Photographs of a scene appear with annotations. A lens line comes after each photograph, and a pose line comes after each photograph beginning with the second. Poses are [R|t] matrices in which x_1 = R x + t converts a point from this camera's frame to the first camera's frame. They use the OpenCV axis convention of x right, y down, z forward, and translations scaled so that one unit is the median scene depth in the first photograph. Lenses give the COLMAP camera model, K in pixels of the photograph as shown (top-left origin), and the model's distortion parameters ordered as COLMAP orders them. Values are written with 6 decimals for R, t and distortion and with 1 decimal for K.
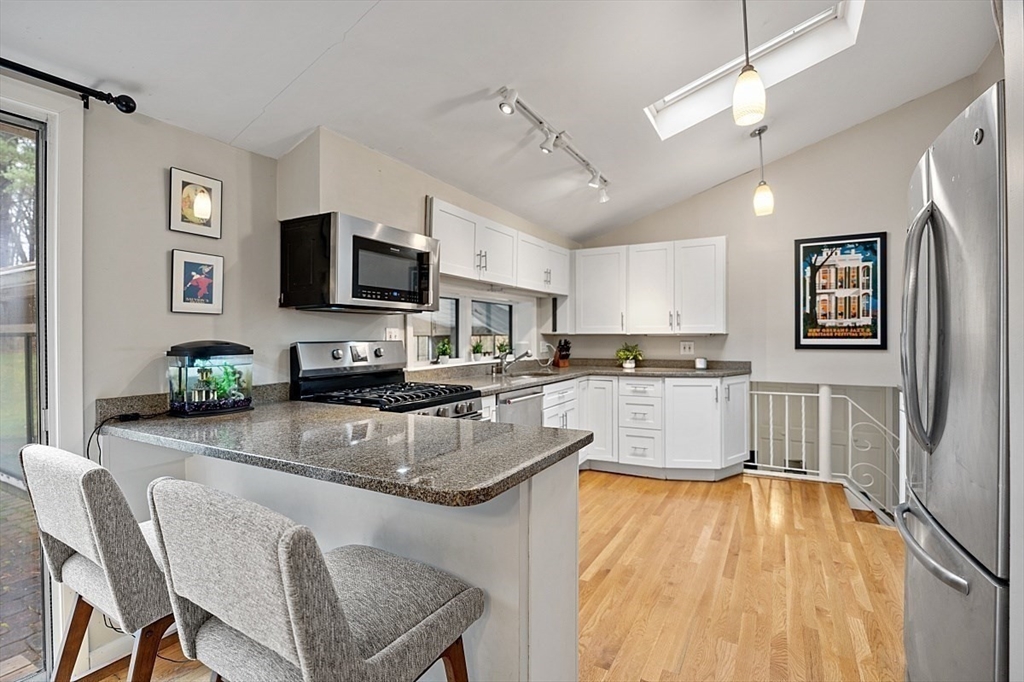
lens RADIAL K [[479.9, 0, 512.9], [0, 479.9, 336.1], [0, 0, 1]] dist [-0.003171, 0.000063]
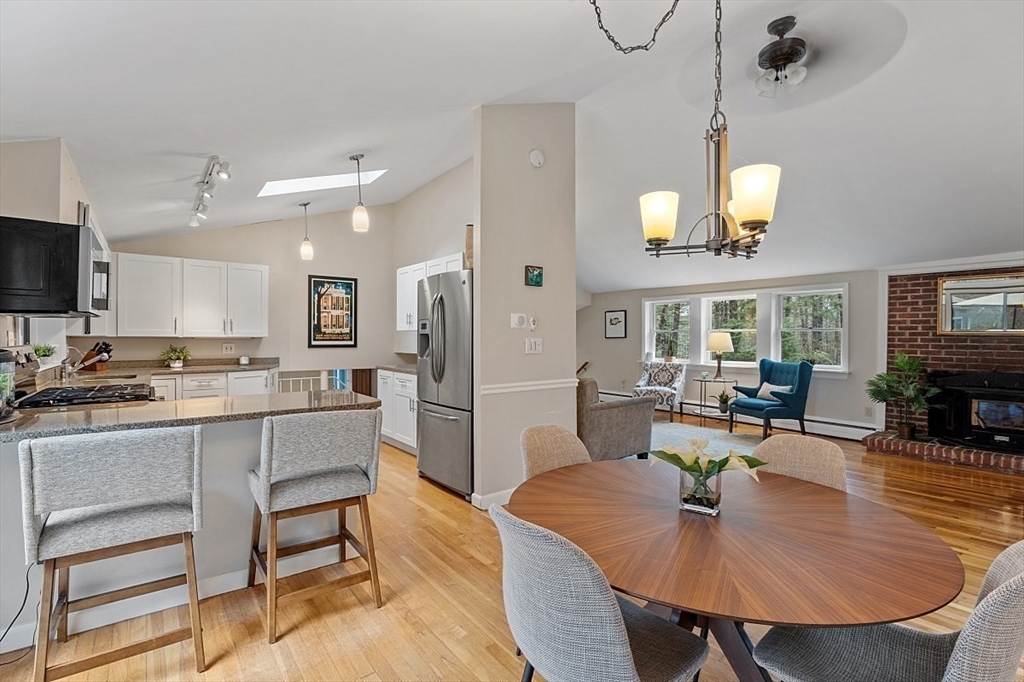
lens RADIAL K [[479.9, 0, 509.8], [0, 479.9, 339.7], [0, 0, 1]] dist [-0.003171, 0.000063]
pose [[0.393156, 0.001281, 0.919471, -0.549524], [-0.004724, 0.999989, 0.000627, -0.002533], [-0.919460, -0.004590, 0.393158, -0.168700]]
